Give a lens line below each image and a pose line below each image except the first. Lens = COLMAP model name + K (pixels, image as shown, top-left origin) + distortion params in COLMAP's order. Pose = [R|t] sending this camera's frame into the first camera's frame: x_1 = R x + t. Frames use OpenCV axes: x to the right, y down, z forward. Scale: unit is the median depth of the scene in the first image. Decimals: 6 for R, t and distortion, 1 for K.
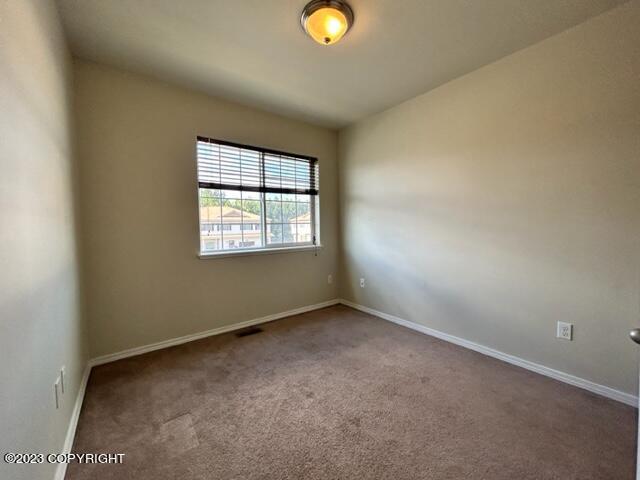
lens RADIAL K [[256.3, 0, 317.7], [0, 256.3, 239.6], [0, 0, 1]] dist [-0.000951, 0.000040]
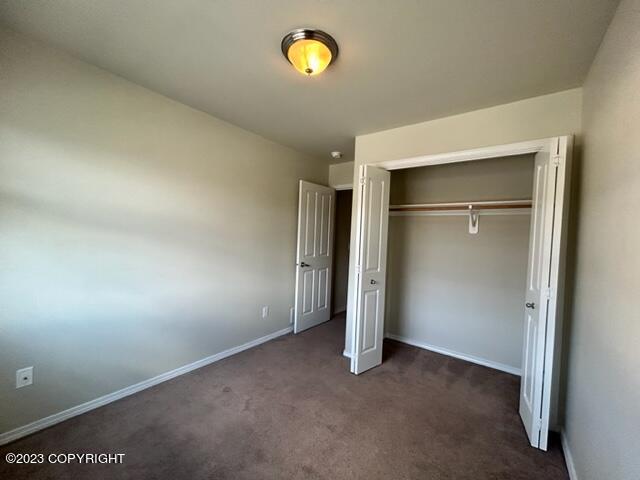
lens RADIAL K [[256.3, 0, 323.0], [0, 256.3, 239.9], [0, 0, 1]] dist [-0.000951, 0.000040]
pose [[-0.225064, -0.030166, 0.973877, -0.631324], [0.027151, 0.998938, 0.037217, -0.143446], [-0.973966, 0.034817, -0.224006, 0.813171]]
